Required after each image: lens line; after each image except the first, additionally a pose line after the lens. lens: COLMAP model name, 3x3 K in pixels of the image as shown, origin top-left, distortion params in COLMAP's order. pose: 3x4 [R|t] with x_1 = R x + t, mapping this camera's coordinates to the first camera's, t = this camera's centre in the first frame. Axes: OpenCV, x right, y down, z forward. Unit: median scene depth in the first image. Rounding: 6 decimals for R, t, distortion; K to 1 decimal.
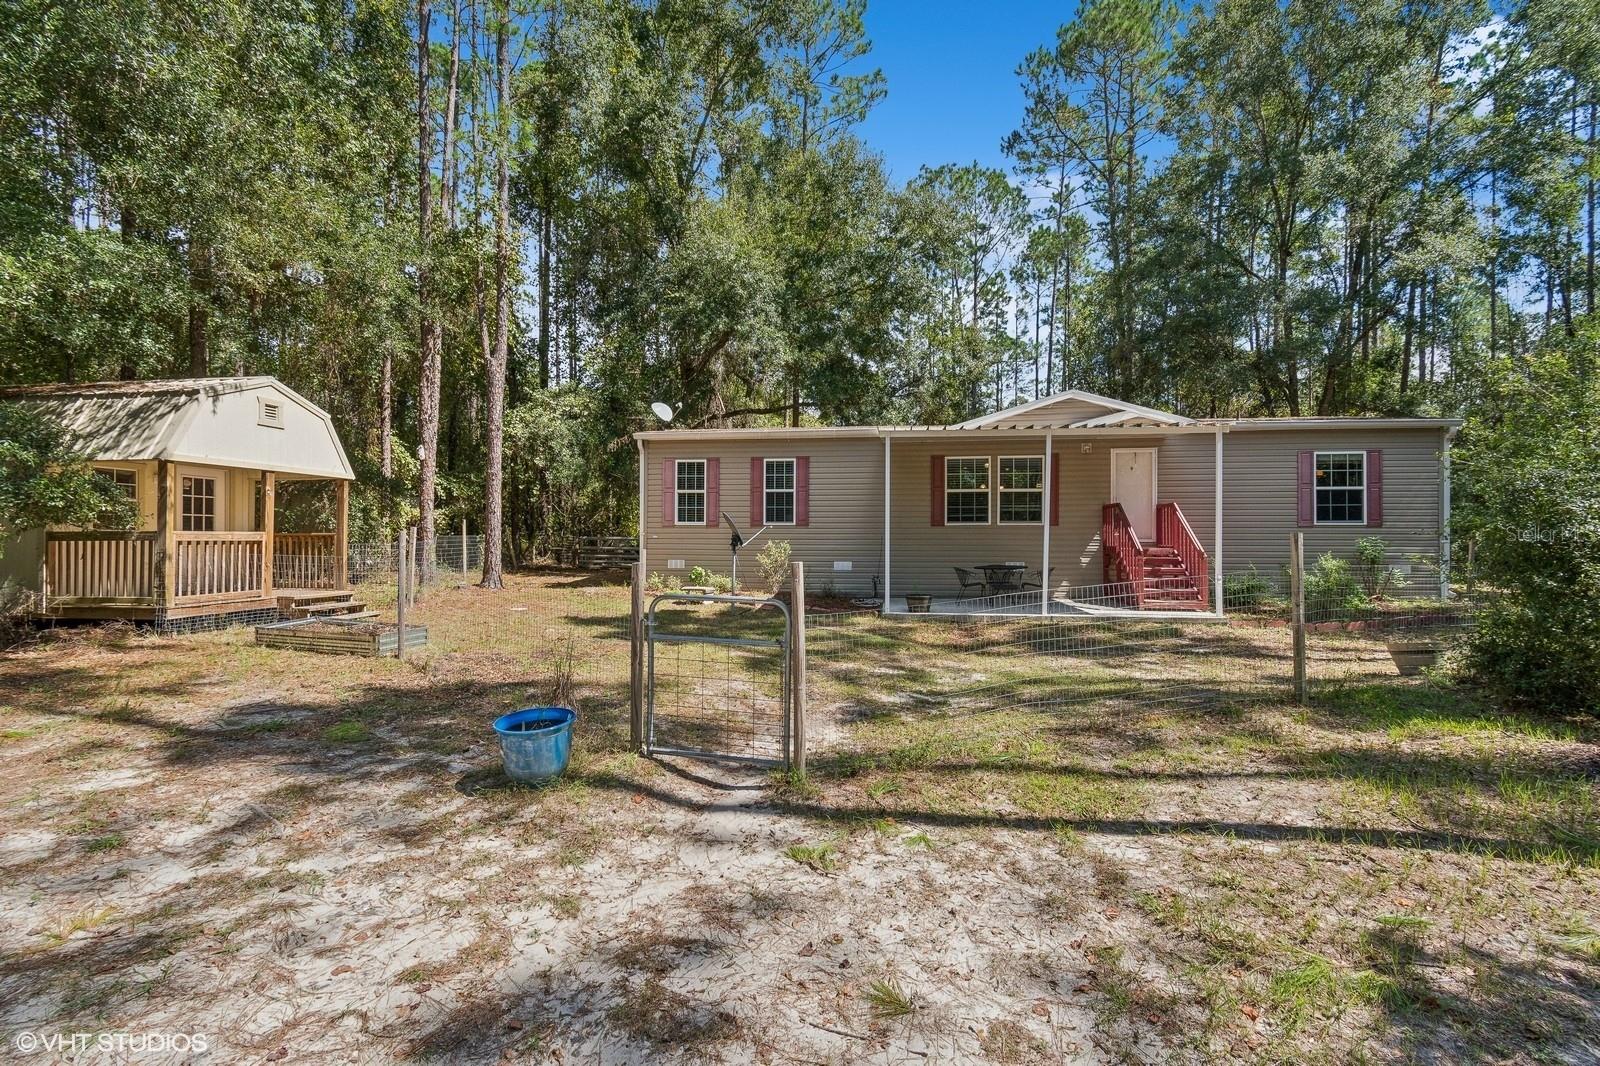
lens RADIAL K [[715.6, 0, 798.2], [0, 715.6, 550.5], [0, 0, 1]] dist [0.002246, -0.001165]
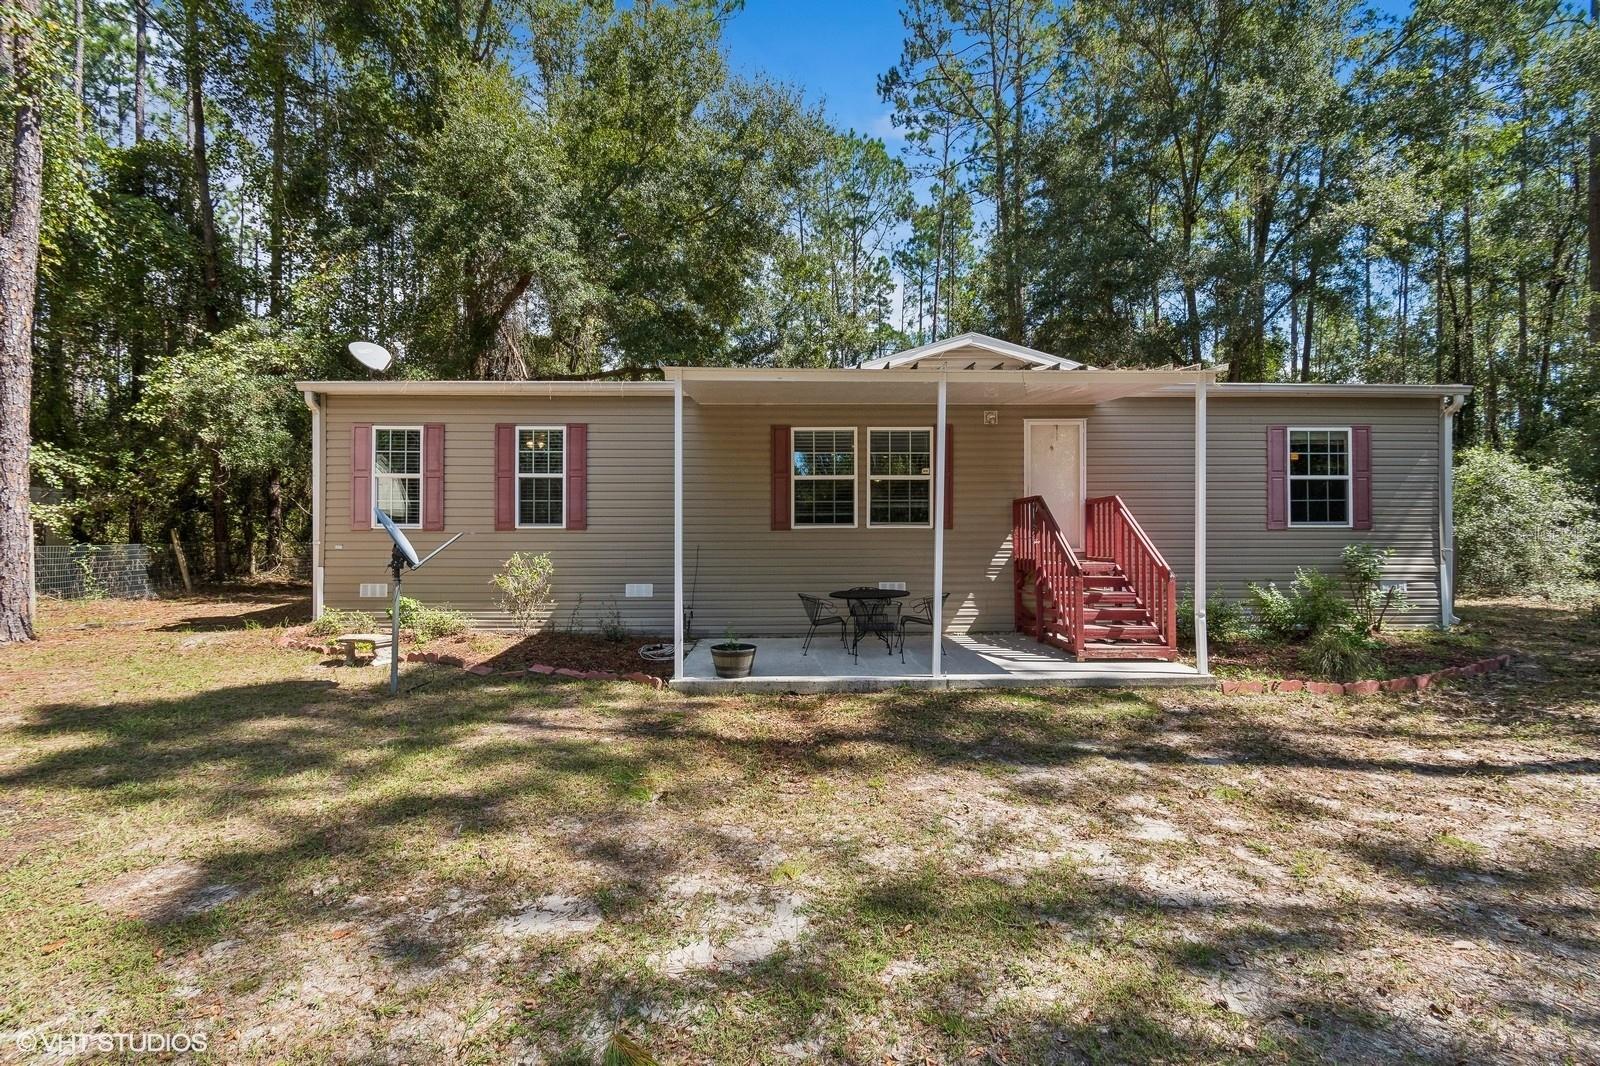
lens RADIAL K [[715.6, 0, 805.1], [0, 715.6, 539.1], [0, 0, 1]] dist [0.002246, -0.001165]
pose [[0.987212, -0.004722, 0.159343, 0.104152], [0.007299, 0.999852, -0.015591, -0.014292], [-0.159246, 0.016554, 0.987100, 0.316241]]
